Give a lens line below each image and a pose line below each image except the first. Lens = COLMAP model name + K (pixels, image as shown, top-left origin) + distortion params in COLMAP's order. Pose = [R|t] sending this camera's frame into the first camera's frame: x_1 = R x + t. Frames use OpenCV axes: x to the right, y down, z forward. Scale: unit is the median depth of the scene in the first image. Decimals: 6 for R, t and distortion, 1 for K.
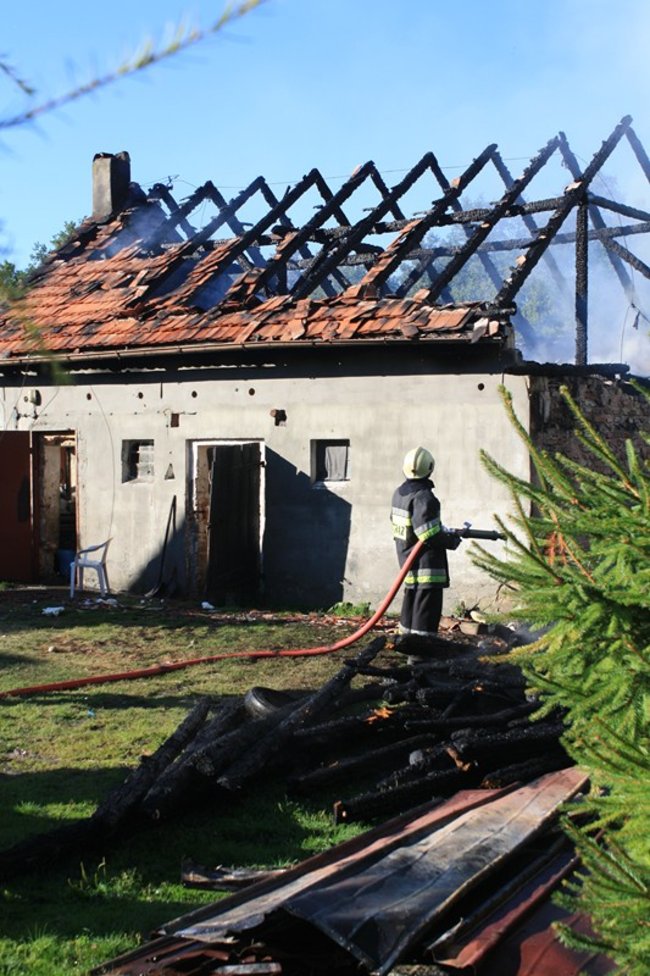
lens RADIAL K [[1413.9, 0, 325.0], [0, 1413.9, 488.0], [0, 0, 1]] dist [-0.038976, 0.042339]
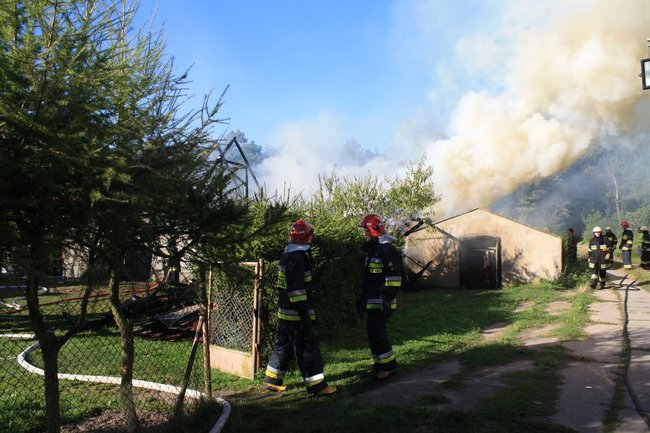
lens RADIAL K [[552.3, 0, 323.5], [0, 552.3, 230.1], [0, 0, 1]] dist [-0.136870, 0.132199]
pose [[0.944589, 0.000726, 0.328254, -0.022074], [0.006870, 0.999735, -0.021981, -0.003756], [-0.328183, 0.023018, 0.944334, -0.333184]]
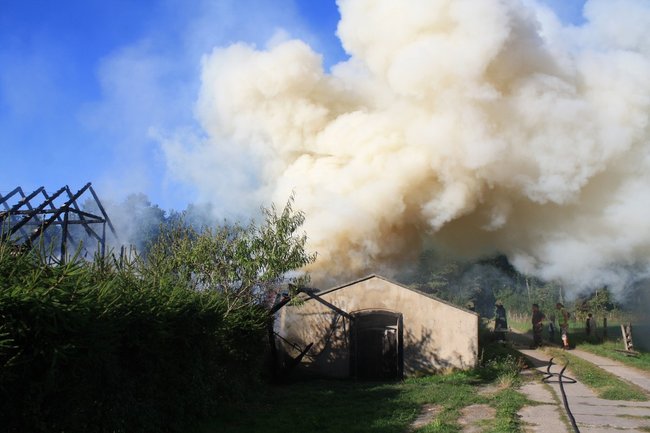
lens RADIAL K [[551.8, 0, 315.3], [0, 551.8, 217.8], [0, 0, 1]] dist [-0.176923, 0.172406]
pose [[0.891708, 0.086825, 0.444205, 0.141267], [-0.008174, 0.984357, -0.175997, -0.006046], [-0.452537, 0.153307, 0.878469, -0.149244]]
